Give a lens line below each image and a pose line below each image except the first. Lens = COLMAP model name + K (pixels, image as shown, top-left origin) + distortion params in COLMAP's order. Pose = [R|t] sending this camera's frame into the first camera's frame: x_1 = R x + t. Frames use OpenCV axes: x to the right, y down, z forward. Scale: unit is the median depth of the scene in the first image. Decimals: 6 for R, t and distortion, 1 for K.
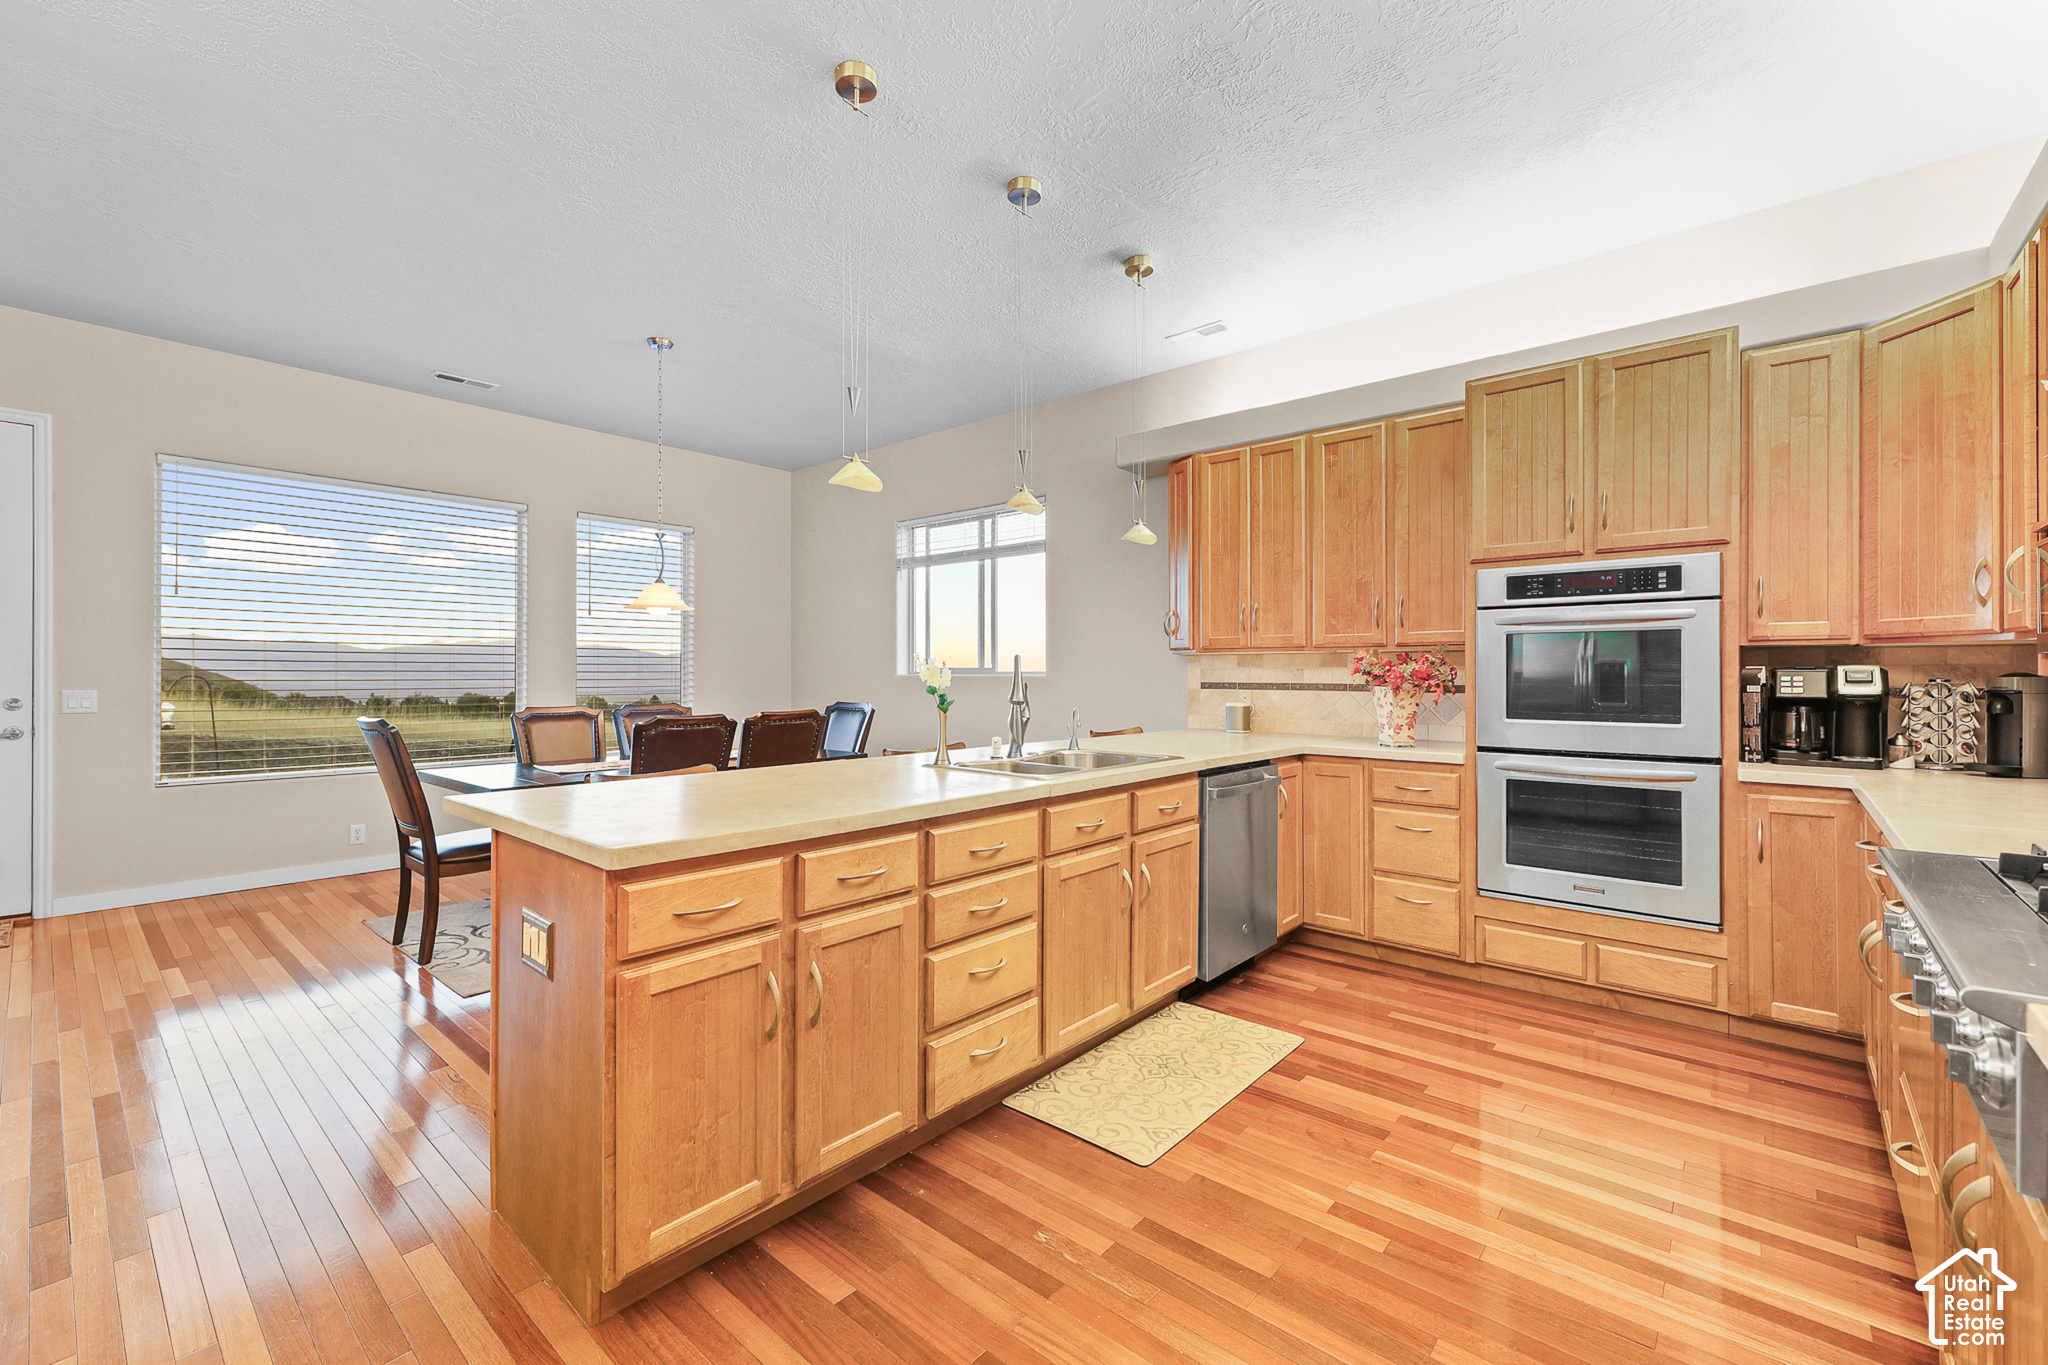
lens RADIAL K [[842.0, 0, 1025.9], [0, 842.0, 651.8], [0, 0, 1]] dist [0.000155, -0.000082]
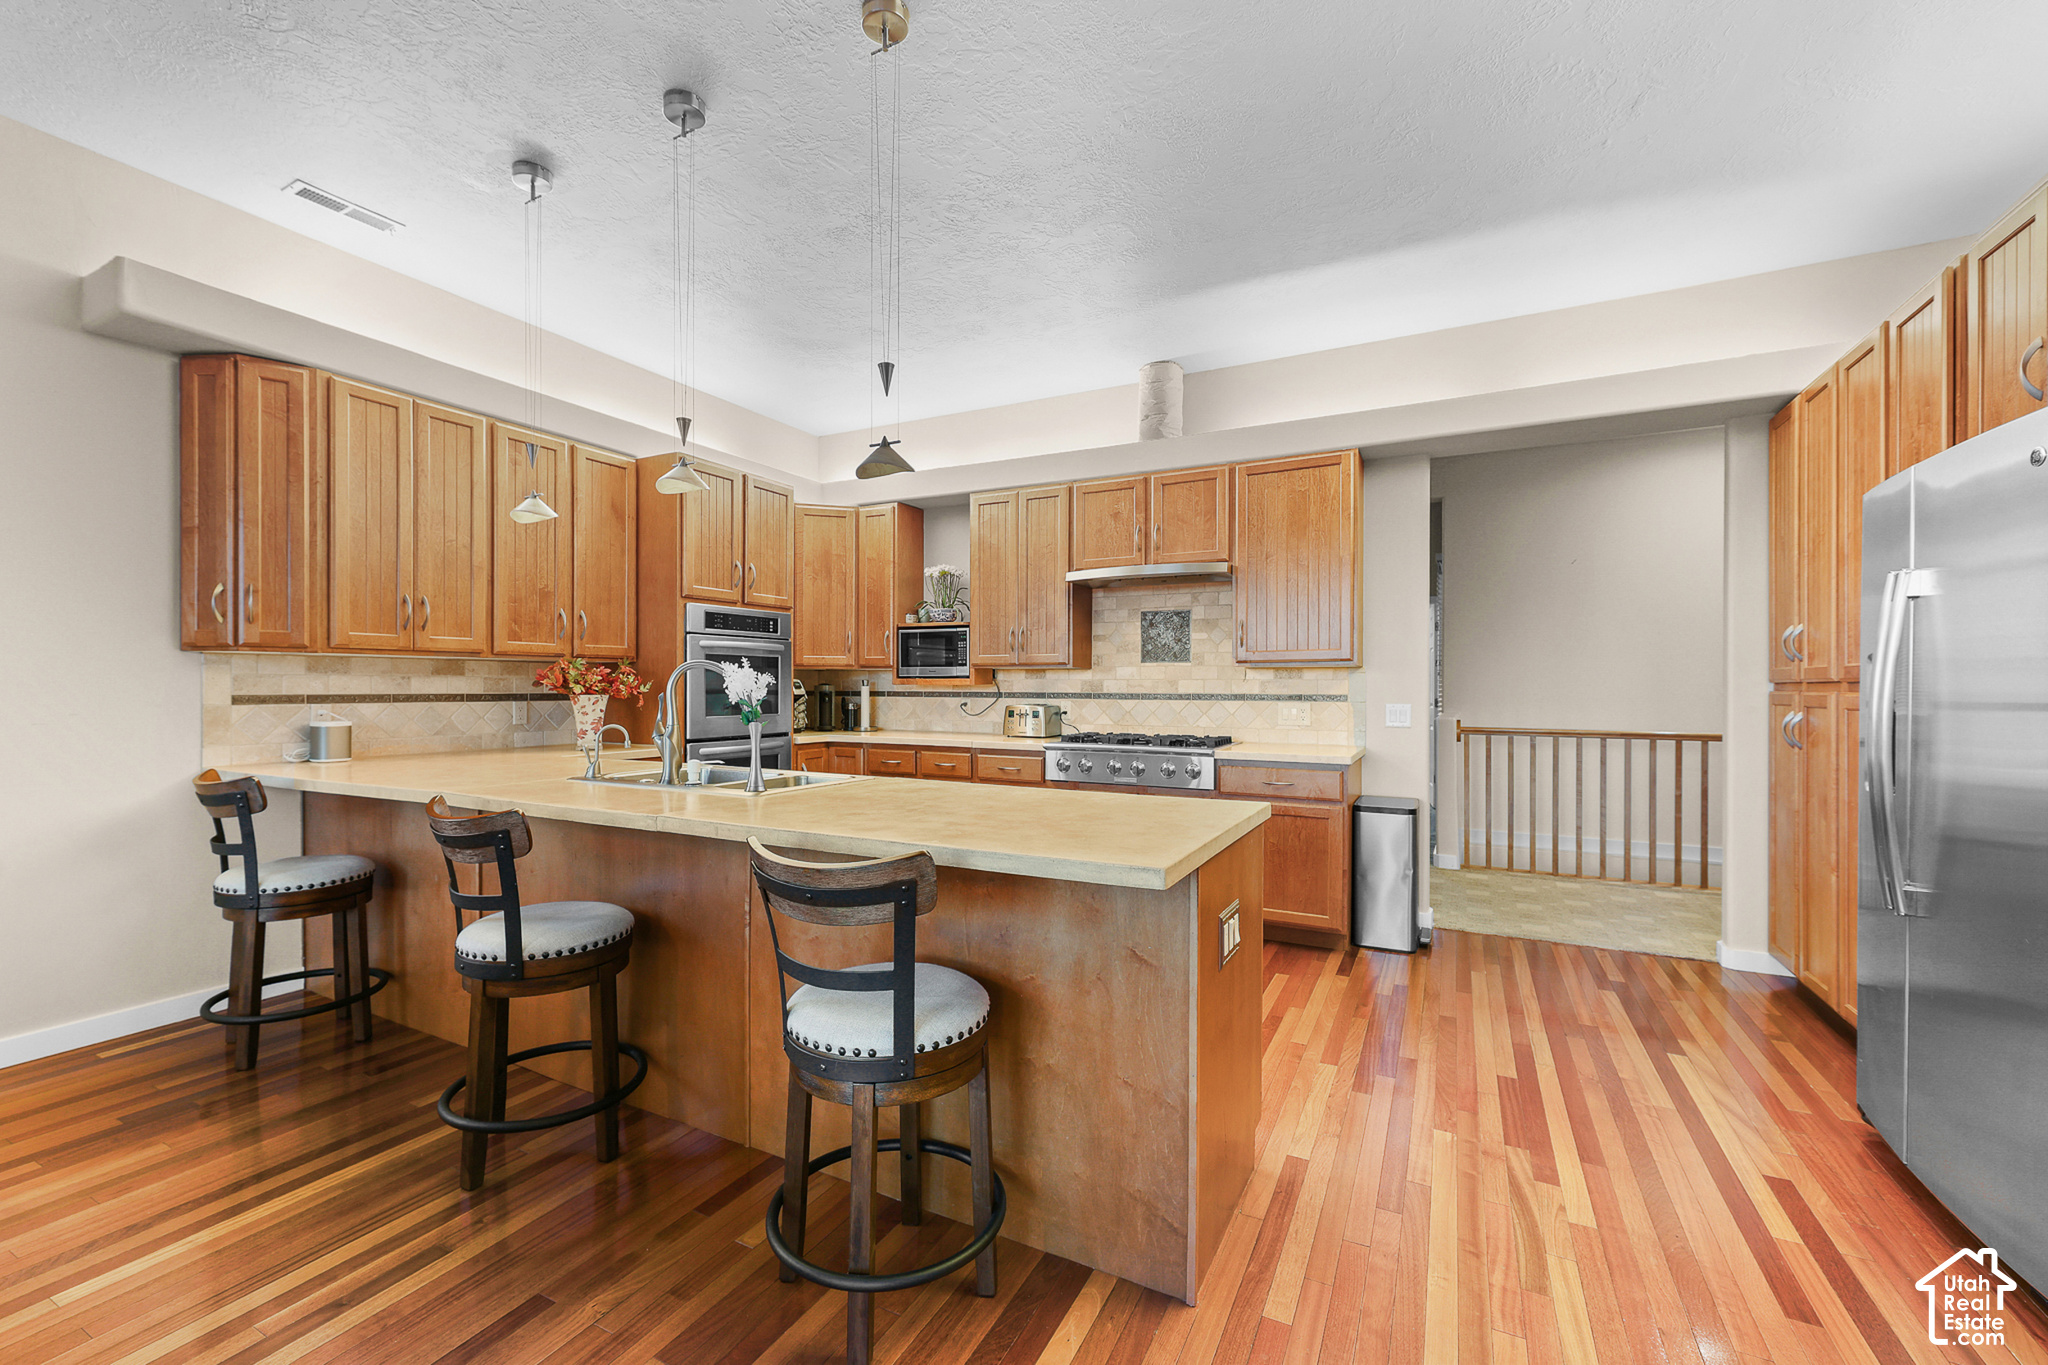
lens RADIAL K [[848.3, 0, 1016.9], [0, 848.3, 685.9], [0, 0, 1]] dist [-0.001691, -0.000169]
pose [[-0.227974, -0.000520, 0.973667, -0.652842], [-0.026342, 0.999637, -0.005634, 0.018656], [-0.973311, -0.026933, -0.227905, 0.621854]]
